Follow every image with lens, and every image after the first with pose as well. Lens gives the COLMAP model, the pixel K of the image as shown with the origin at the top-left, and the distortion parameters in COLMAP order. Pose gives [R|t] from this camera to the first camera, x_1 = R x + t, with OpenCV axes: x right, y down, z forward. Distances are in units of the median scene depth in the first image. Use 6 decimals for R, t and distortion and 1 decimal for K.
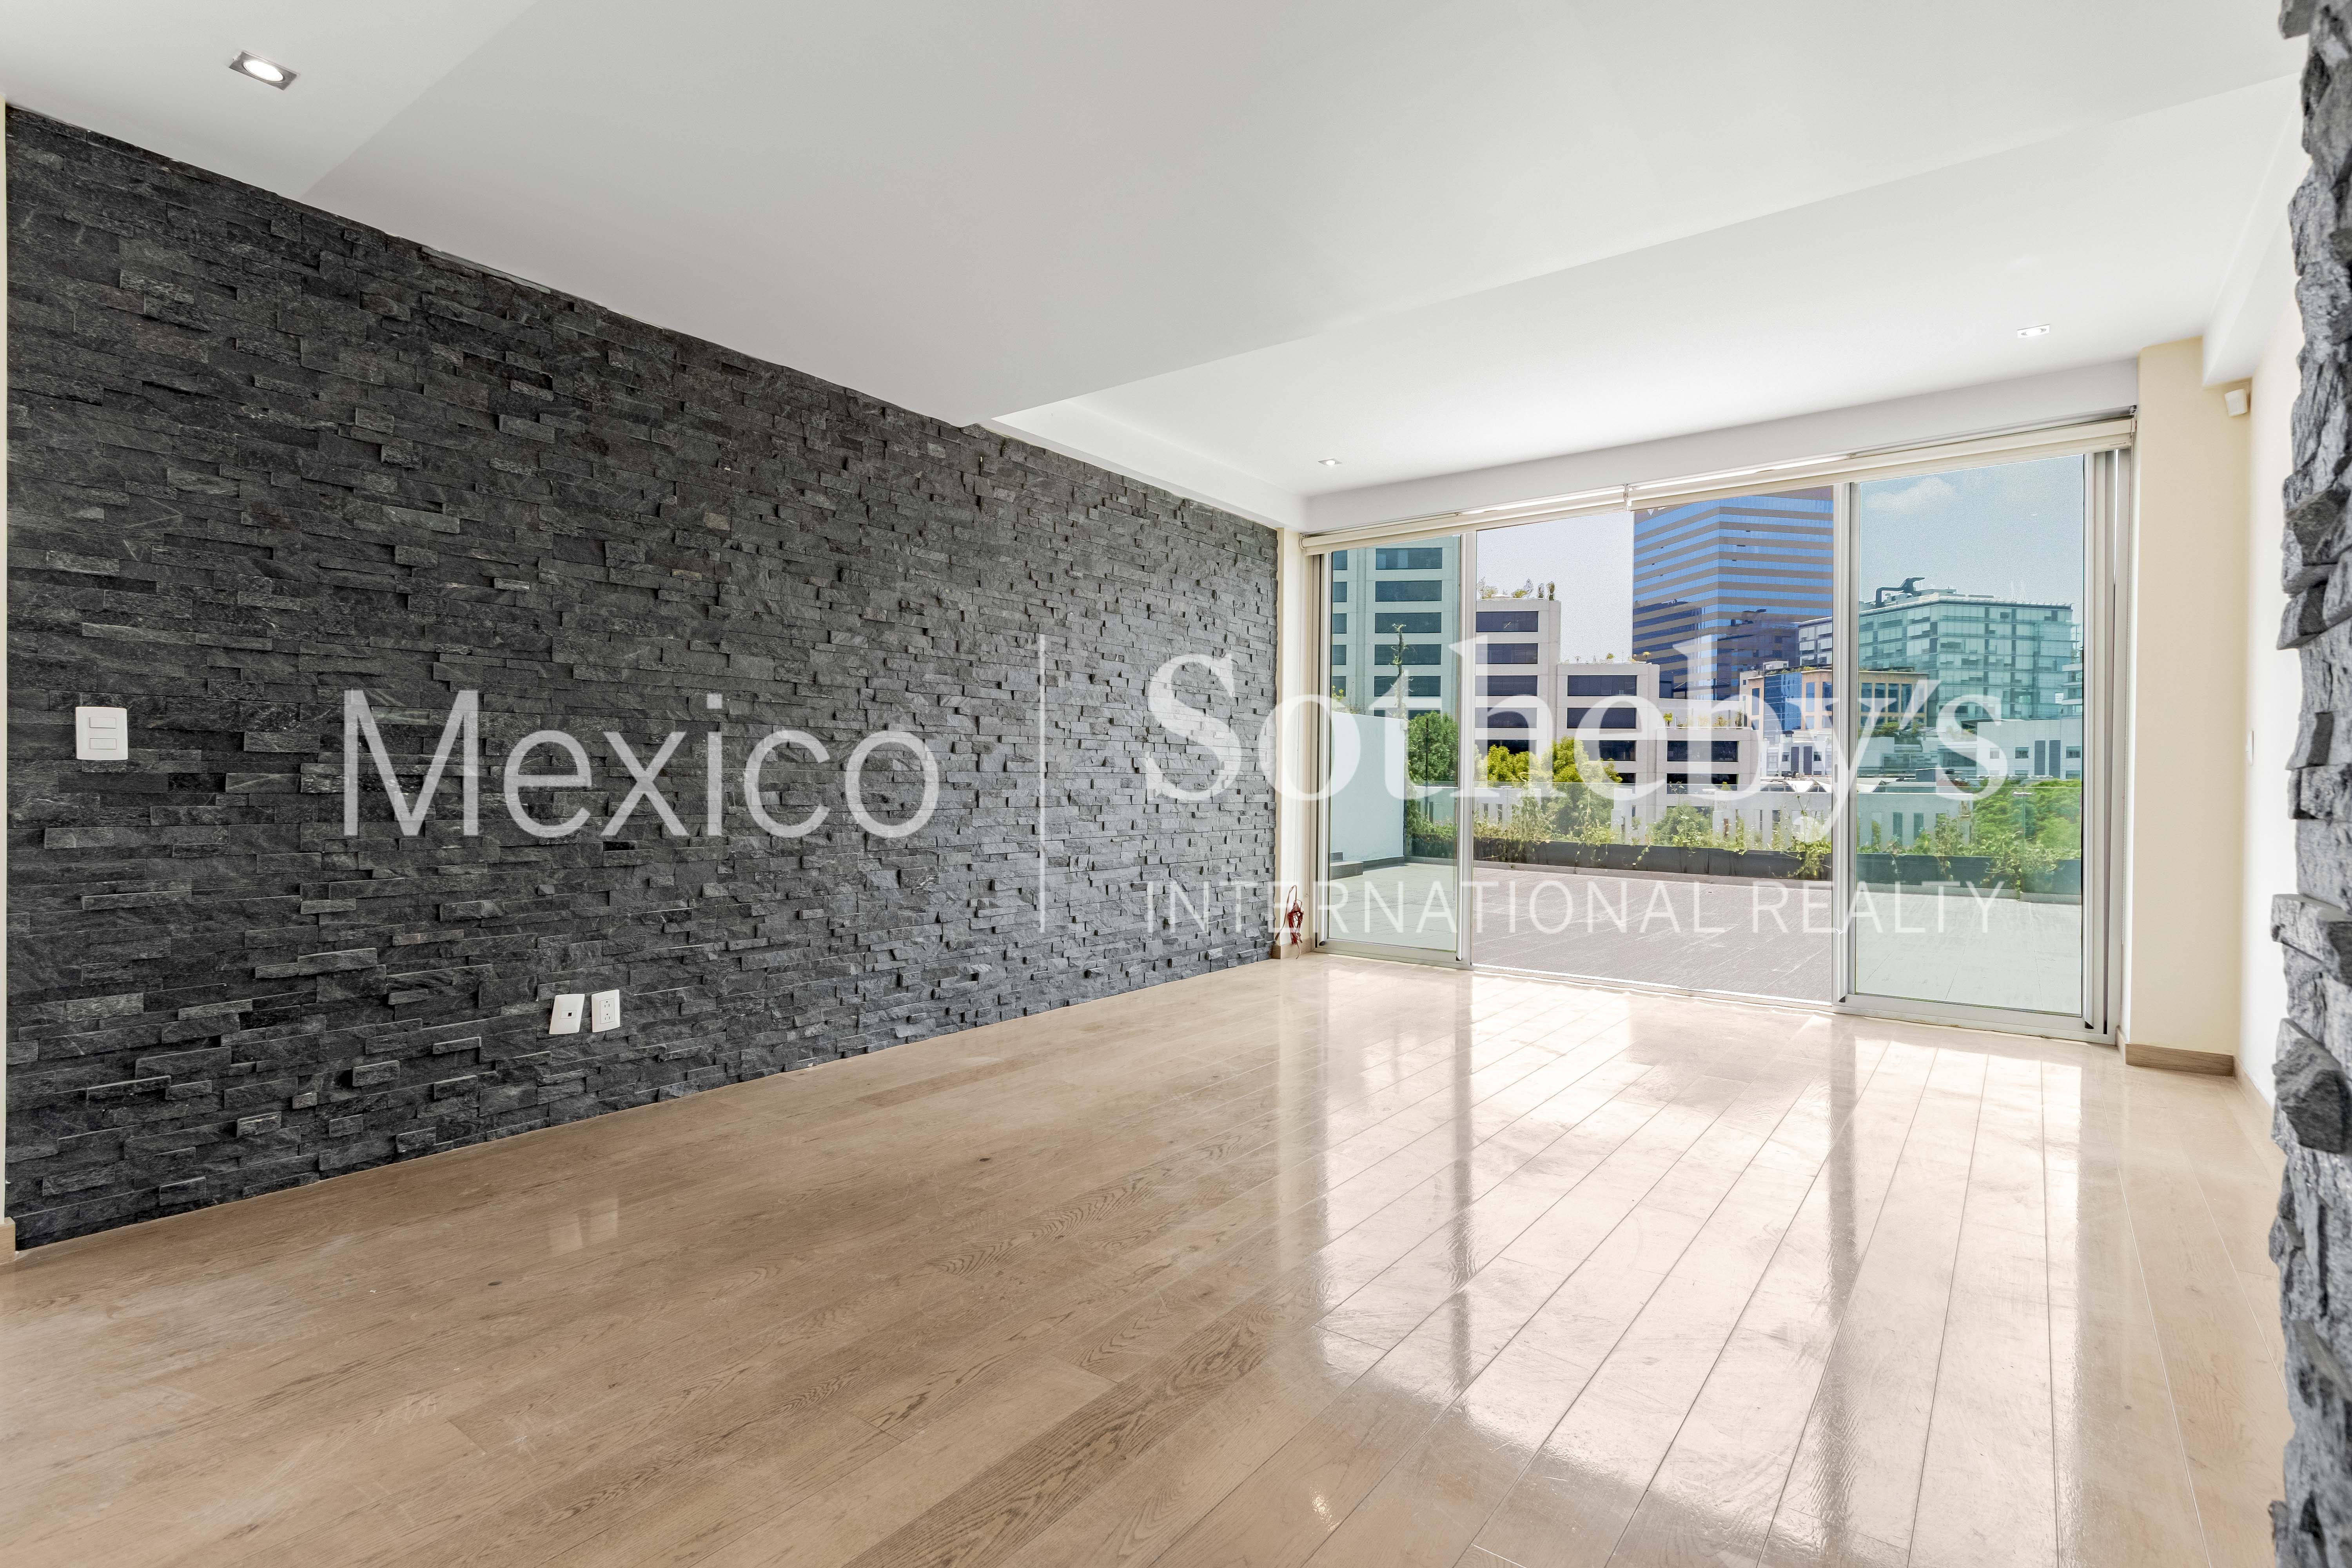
lens RADIAL K [[1127.6, 0, 1193.6], [0, 1127.6, 786.5], [0, 0, 1]] dist [0.011431, -0.000133]
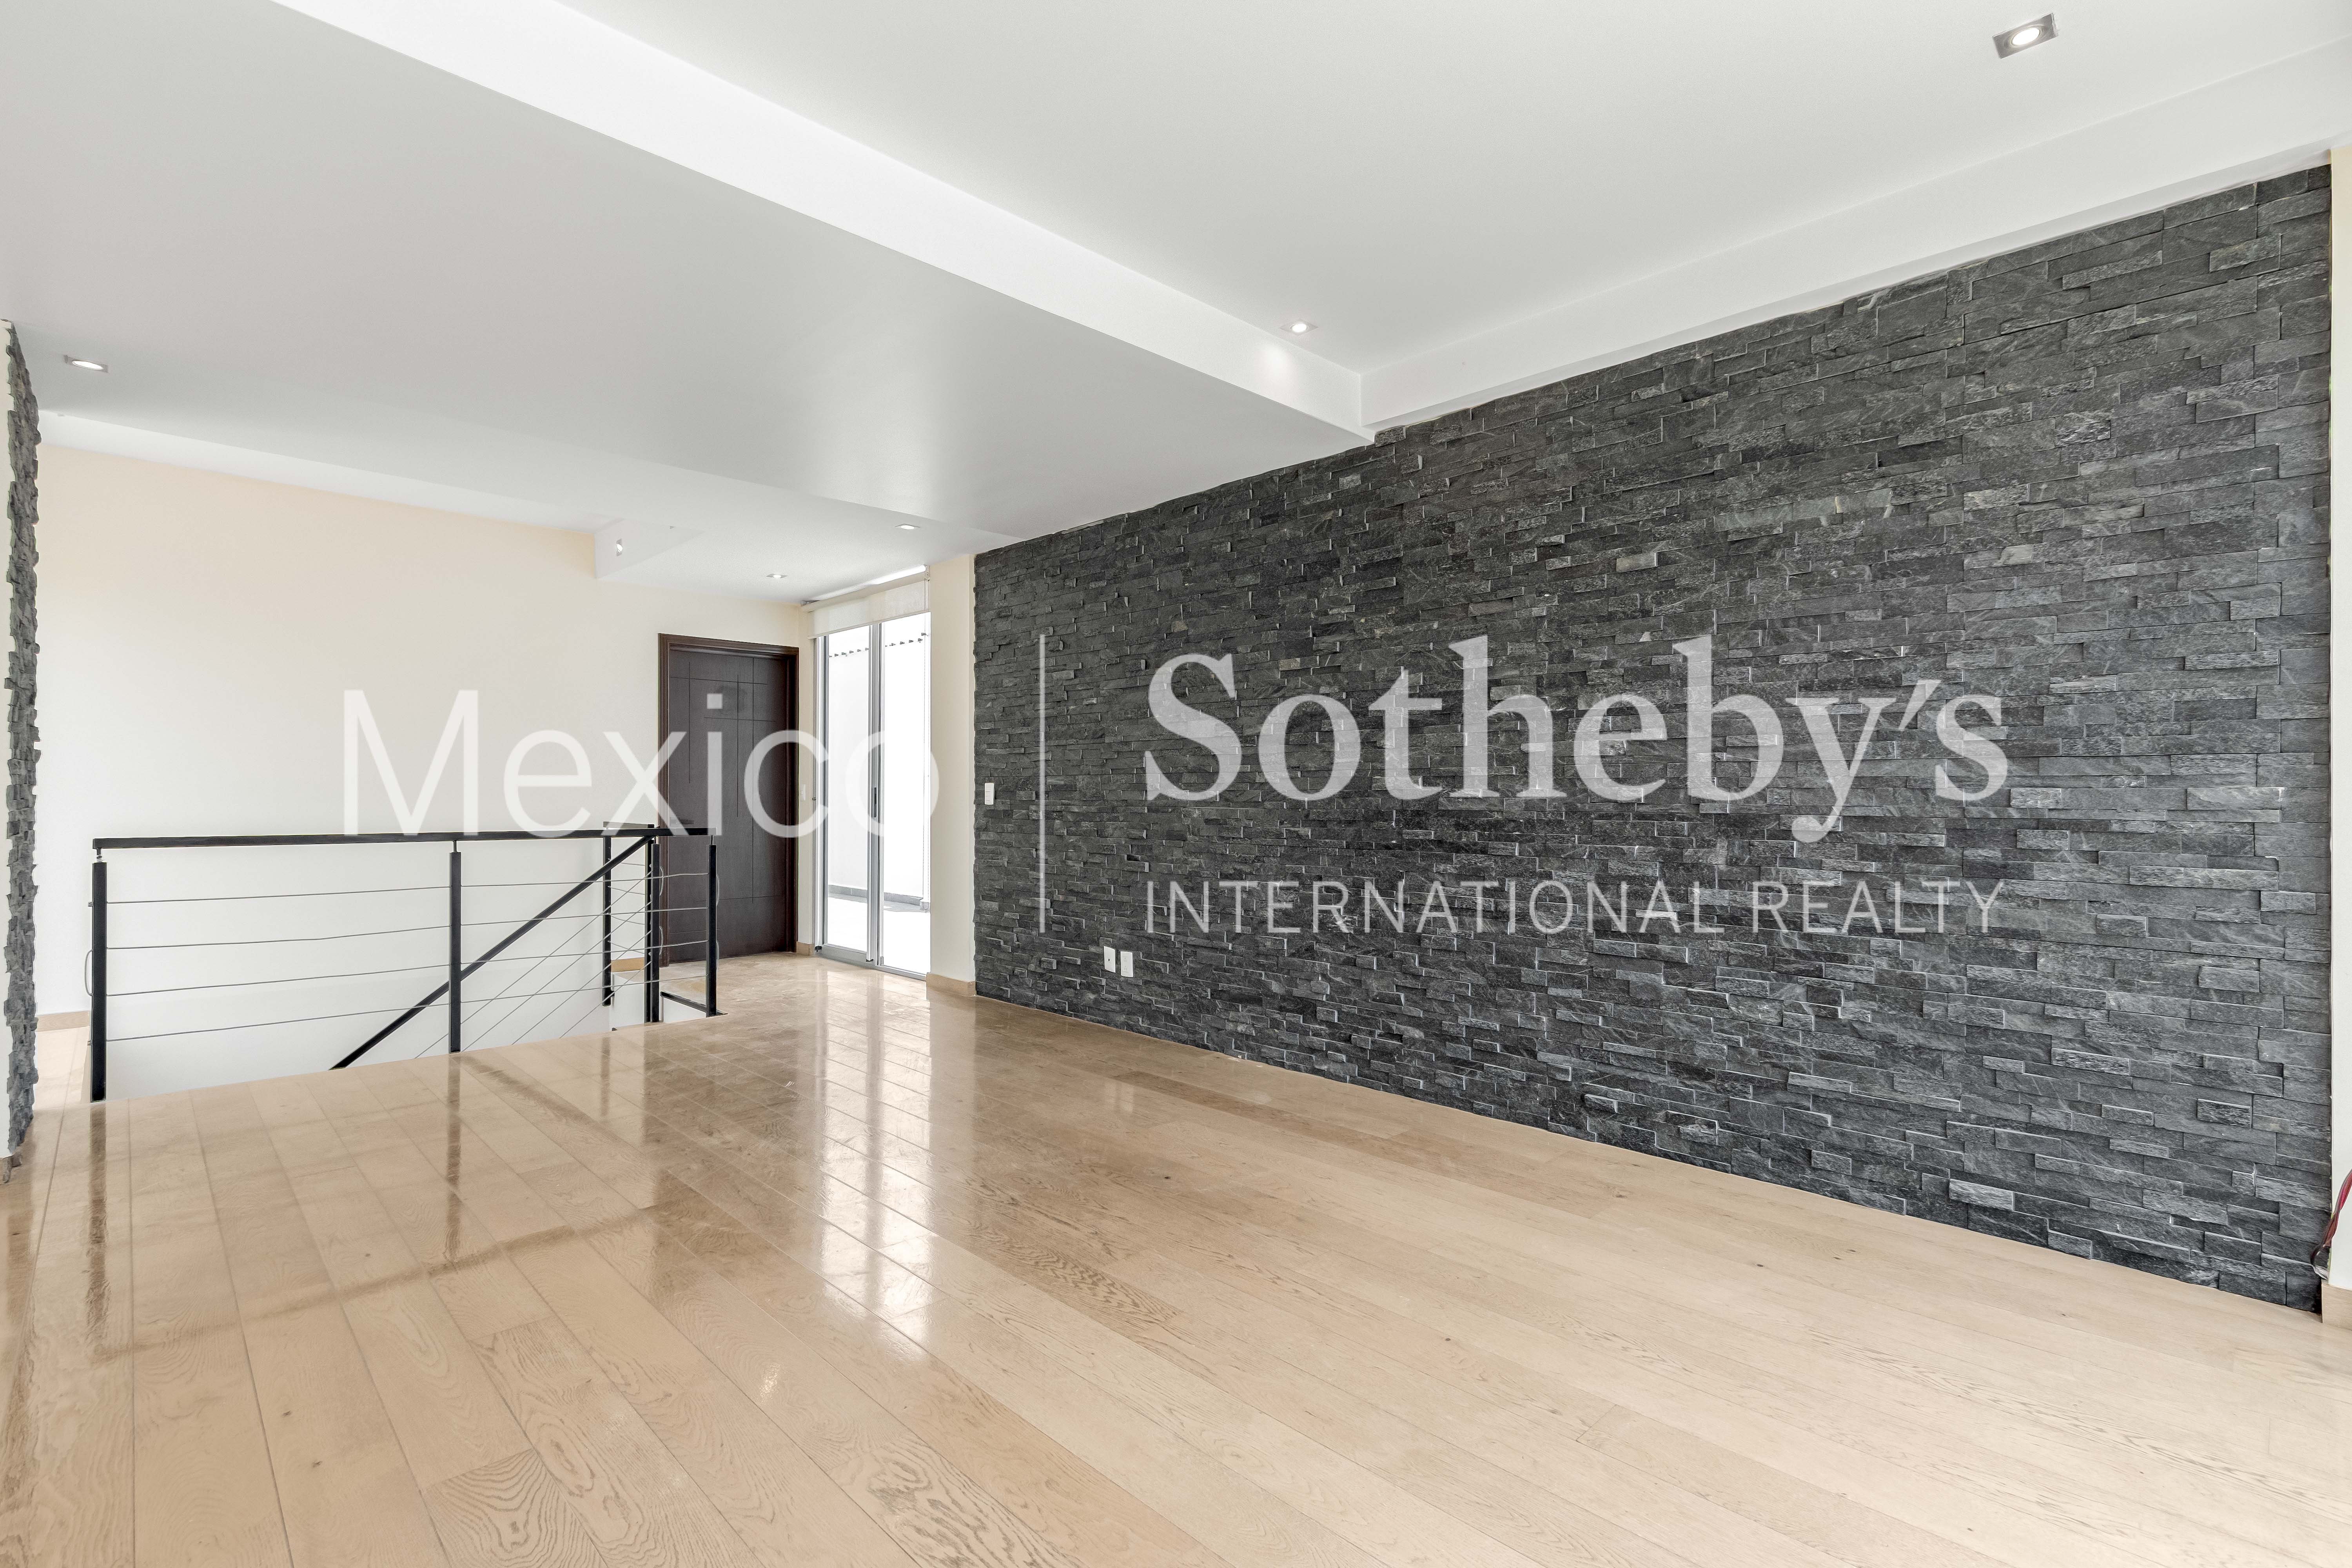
lens RADIAL K [[1083.1, 0, 1179.5], [0, 1083.1, 799.3], [0, 0, 1]] dist [-0.000926, 0.000733]
pose [[-0.165671, -0.008007, -0.986149, 0.932901], [-0.014559, 0.999878, -0.005673, -0.019630], [0.986074, 0.013418, -0.165767, 1.317223]]
